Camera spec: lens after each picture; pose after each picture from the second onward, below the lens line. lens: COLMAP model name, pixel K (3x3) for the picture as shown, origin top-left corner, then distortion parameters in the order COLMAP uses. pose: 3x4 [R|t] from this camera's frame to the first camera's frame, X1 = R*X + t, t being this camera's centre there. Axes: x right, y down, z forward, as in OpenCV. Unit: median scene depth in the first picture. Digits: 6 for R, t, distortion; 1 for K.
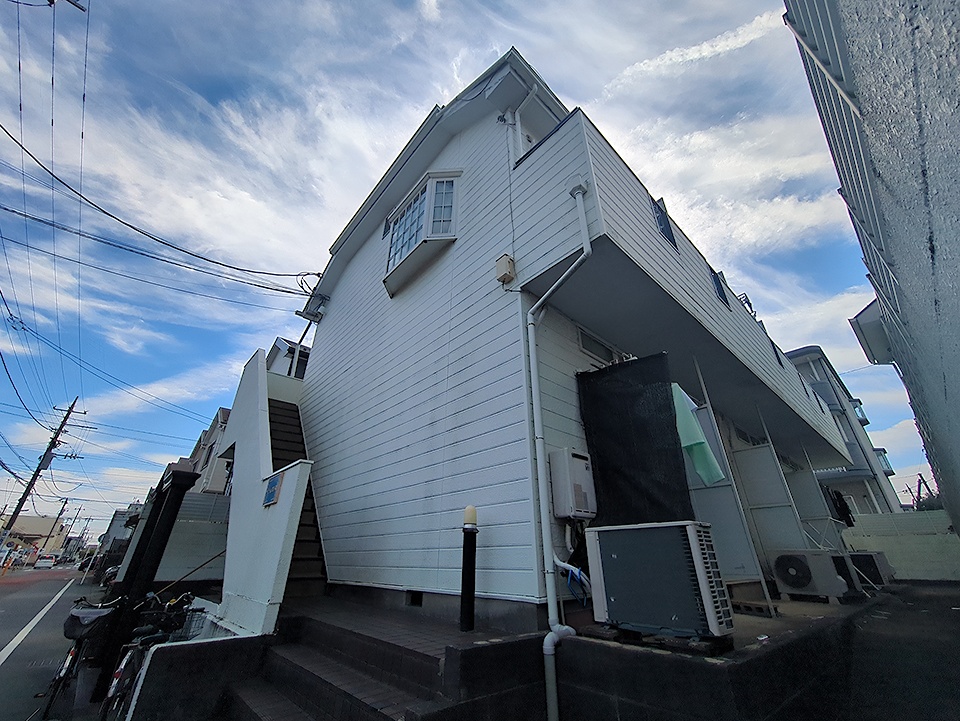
lens RADIAL K [[383.4, 0, 480.9], [0, 383.4, 378.7], [0, 0, 1]] dist [0.000217, 0.000596]
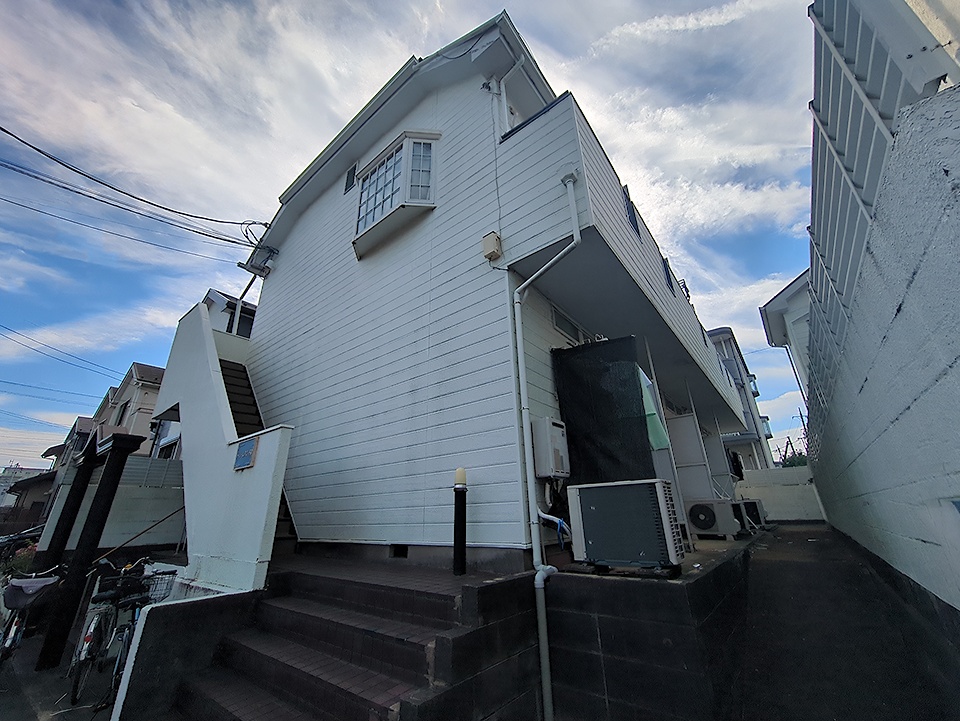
lens RADIAL K [[380.1, 0, 482.0], [0, 380.1, 380.3], [0, 0, 1]] dist [-0.000990, 0.000165]
pose [[0.986190, 0.027097, 0.163387, -0.112829], [-0.043153, 0.994491, 0.095532, -0.019568], [-0.159898, -0.101263, 0.981926, -0.041816]]
